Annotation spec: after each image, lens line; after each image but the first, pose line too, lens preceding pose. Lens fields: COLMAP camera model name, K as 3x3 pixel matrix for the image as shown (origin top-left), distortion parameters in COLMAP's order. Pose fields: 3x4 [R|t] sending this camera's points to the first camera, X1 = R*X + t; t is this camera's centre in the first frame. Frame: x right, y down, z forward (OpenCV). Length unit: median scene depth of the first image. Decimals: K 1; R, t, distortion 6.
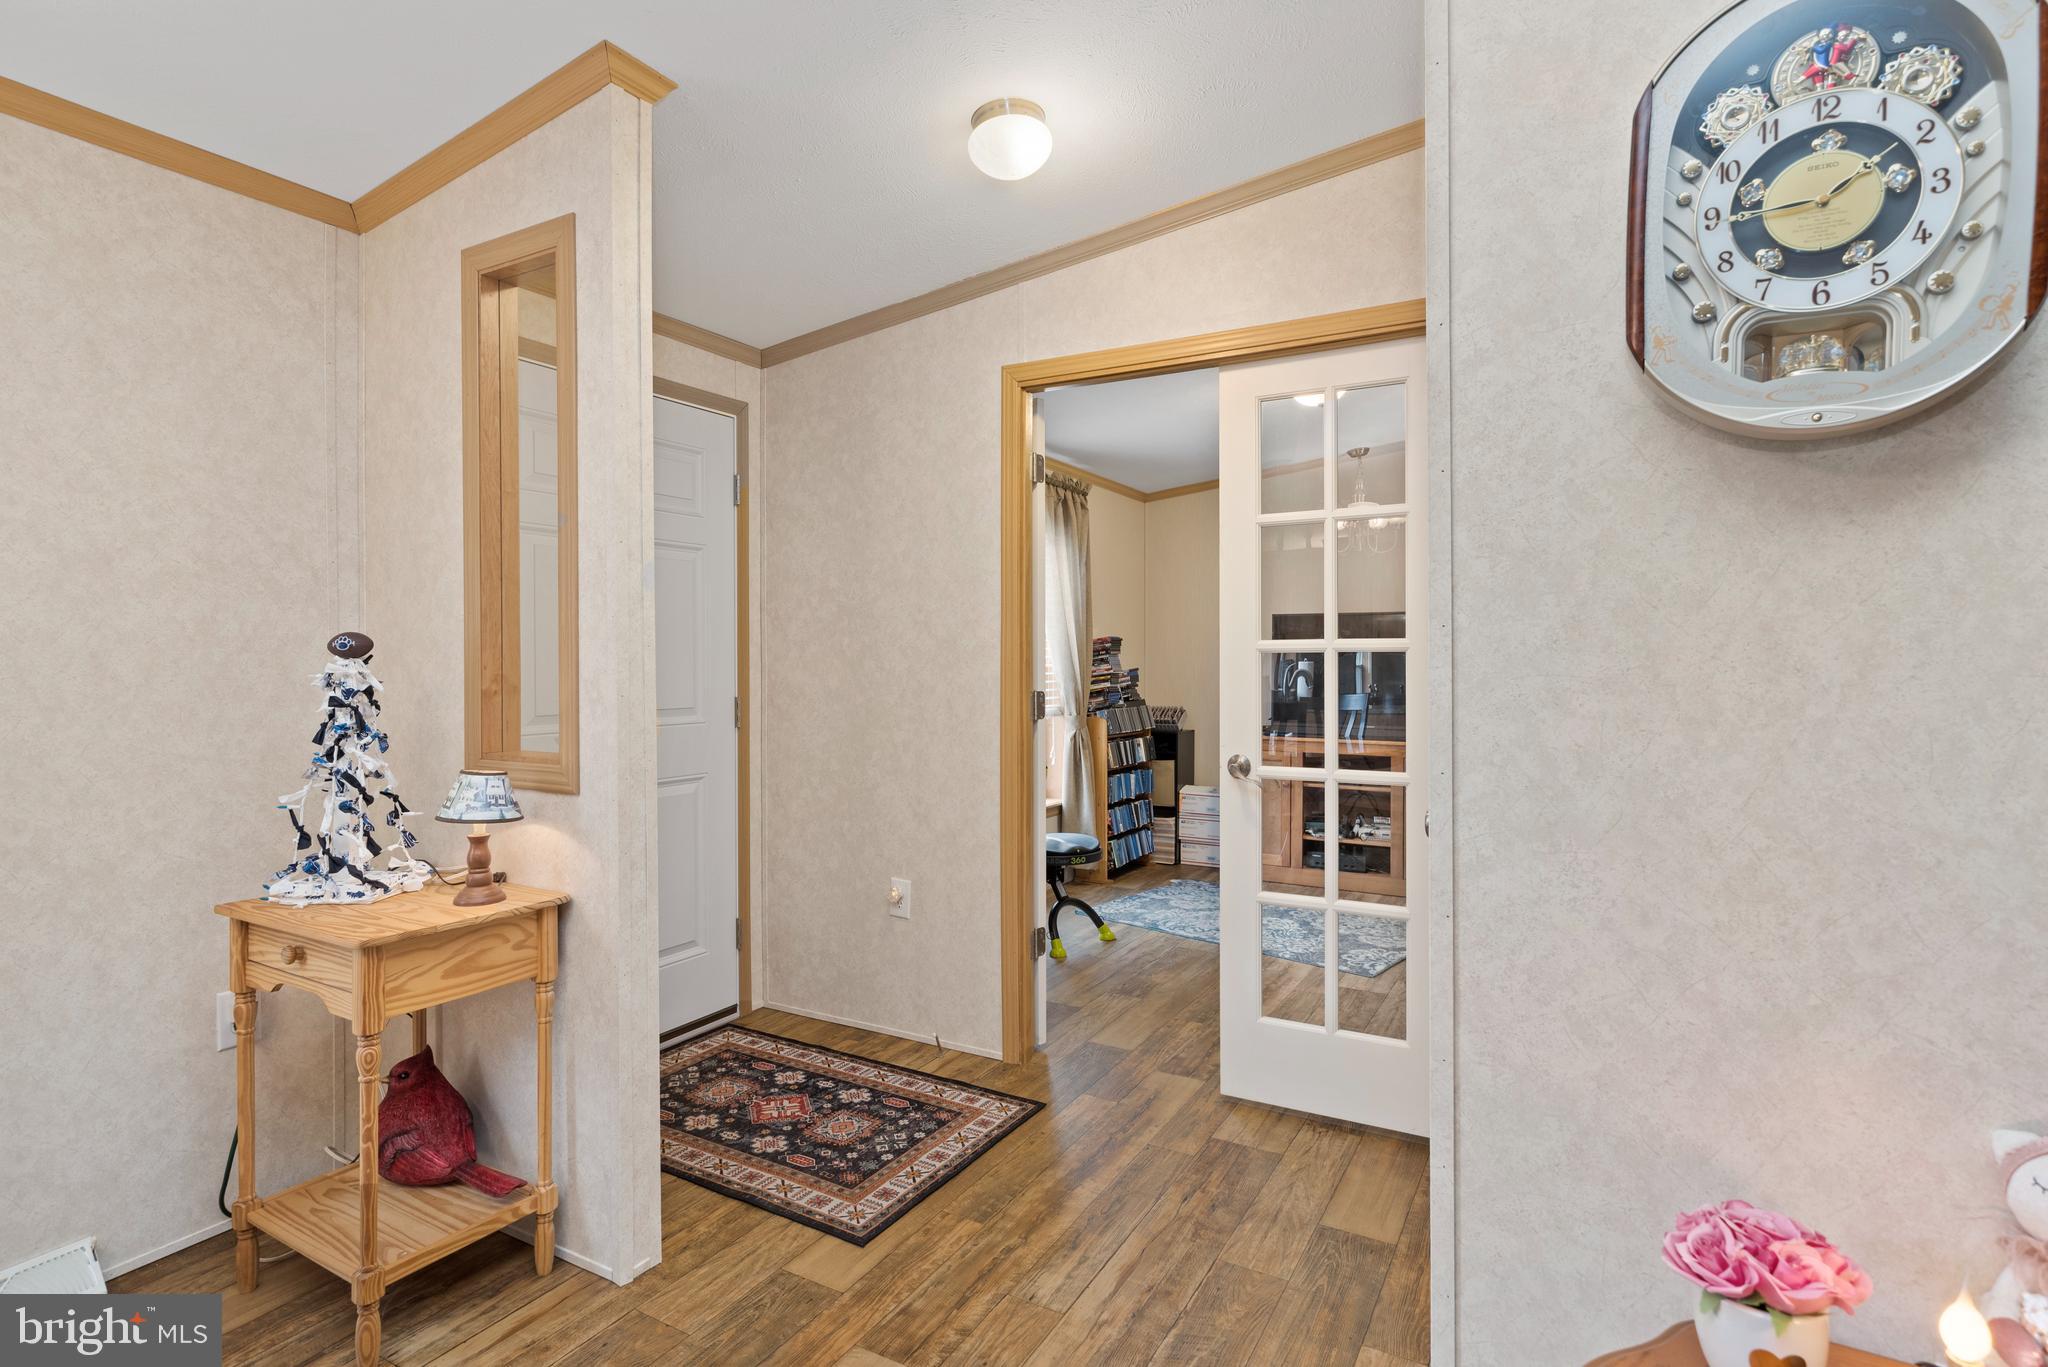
lens RADIAL K [[1003.6, 0, 1020.2], [0, 1003.6, 670.0], [0, 0, 1]] dist [-0.001272, 0.002924]
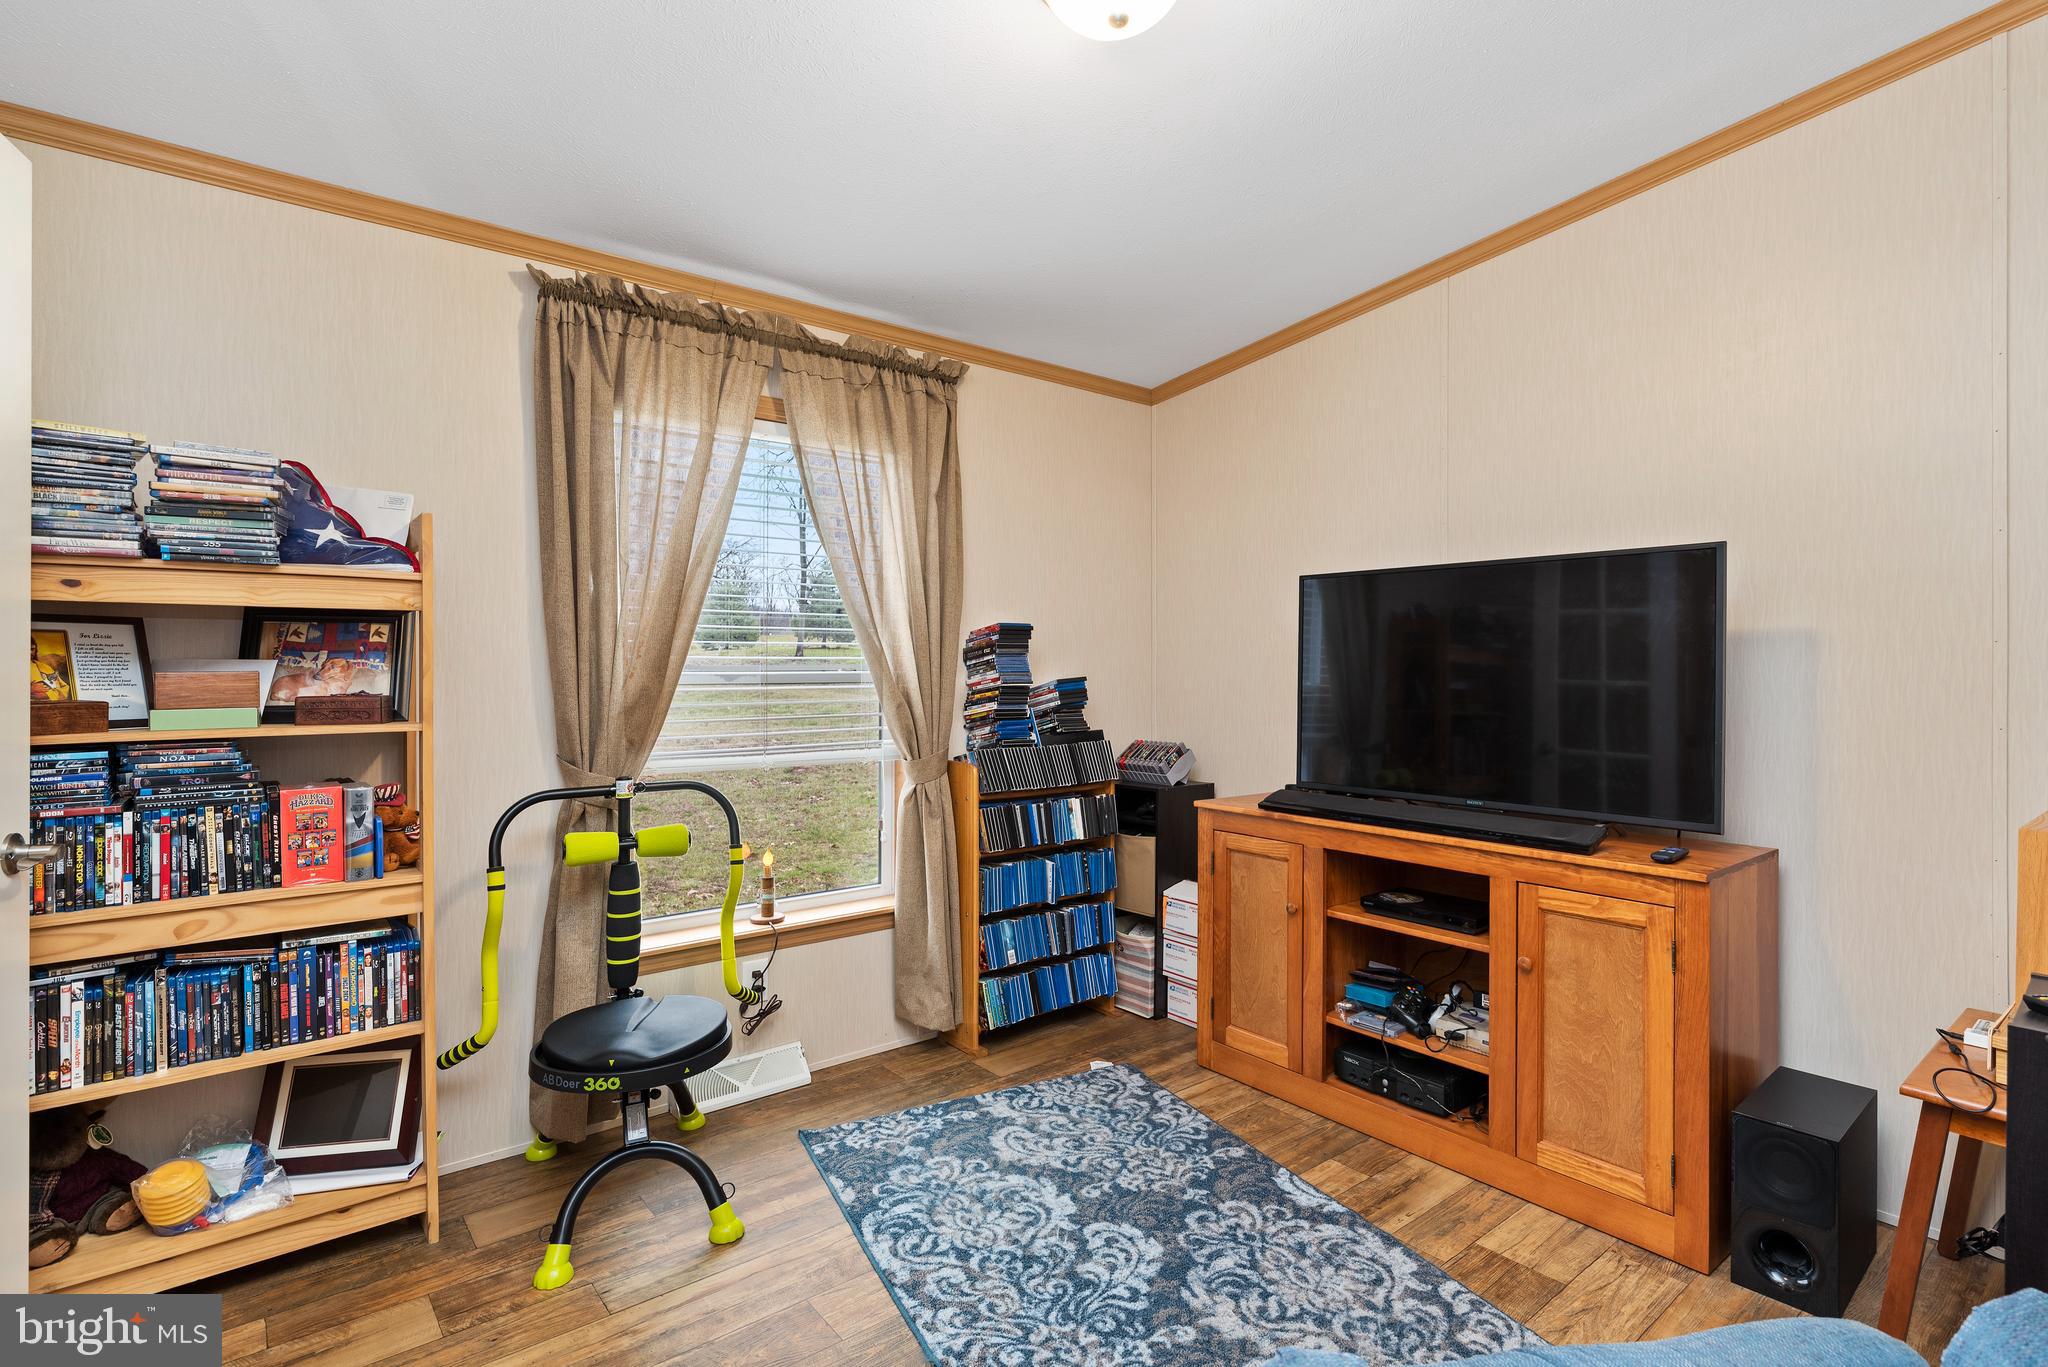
lens RADIAL K [[1003.6, 0, 1022.0], [0, 1003.6, 669.6], [0, 0, 1]] dist [-0.001272, 0.002924]
pose [[0.936211, -0.000593, -0.351437, 0.473945], [-0.001669, 0.999980, -0.006136, -0.004558], [0.351433, 0.006331, 0.936192, 0.718503]]
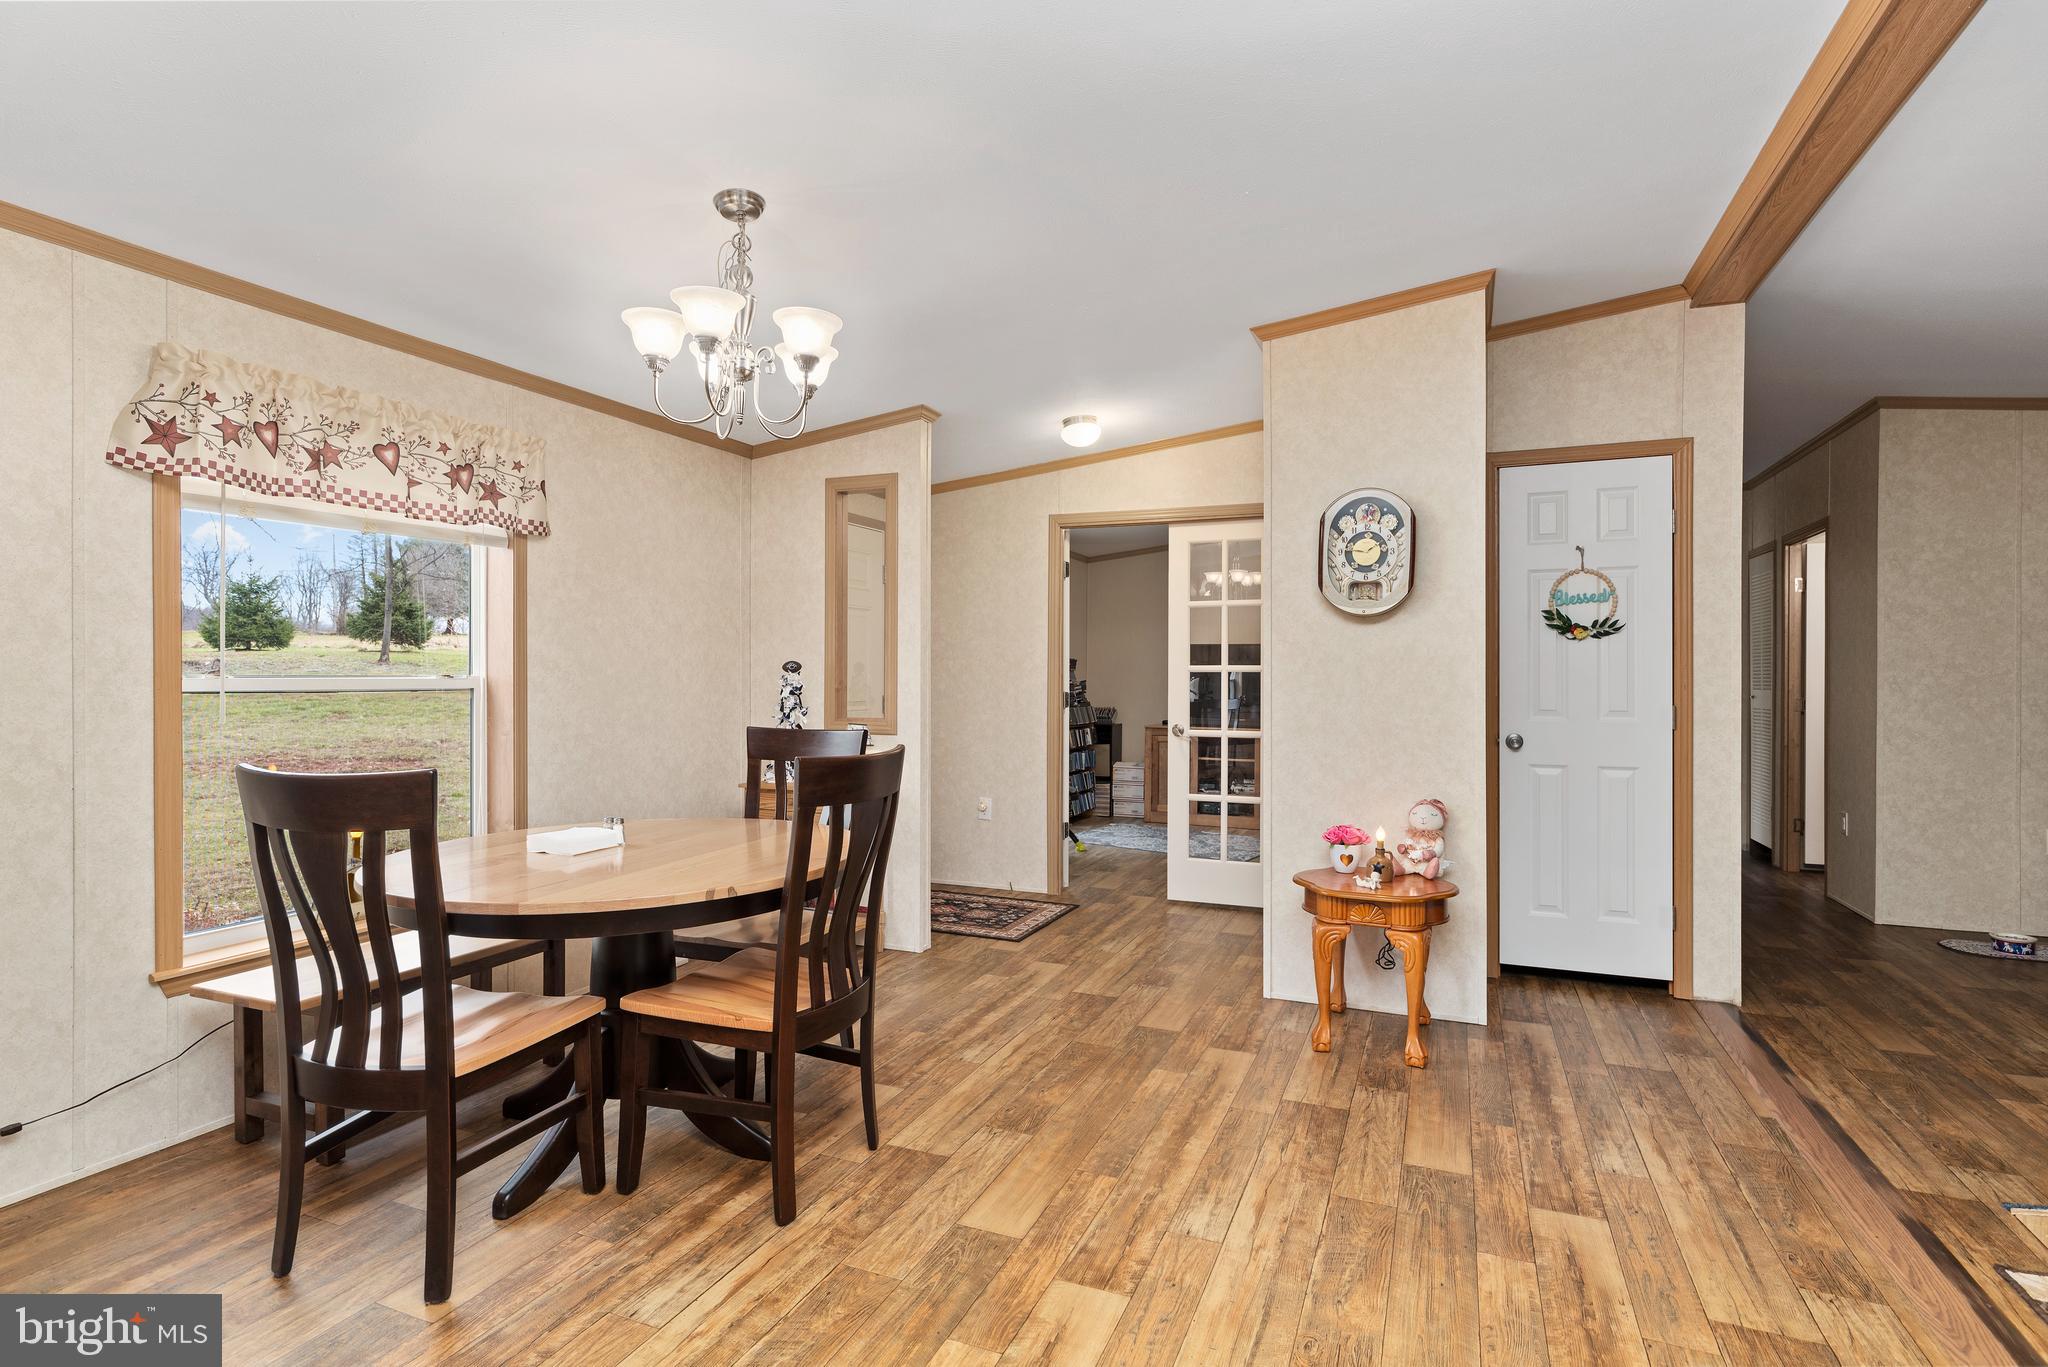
lens RADIAL K [[1003.6, 0, 1018.7], [0, 1003.6, 686.7], [0, 0, 1]] dist [-0.001272, 0.002924]
pose [[0.991629, 0.005998, 0.128984, -0.283865], [-0.005837, 0.999982, -0.001624, 0.011964], [-0.128991, 0.000857, 0.991645, -0.753032]]
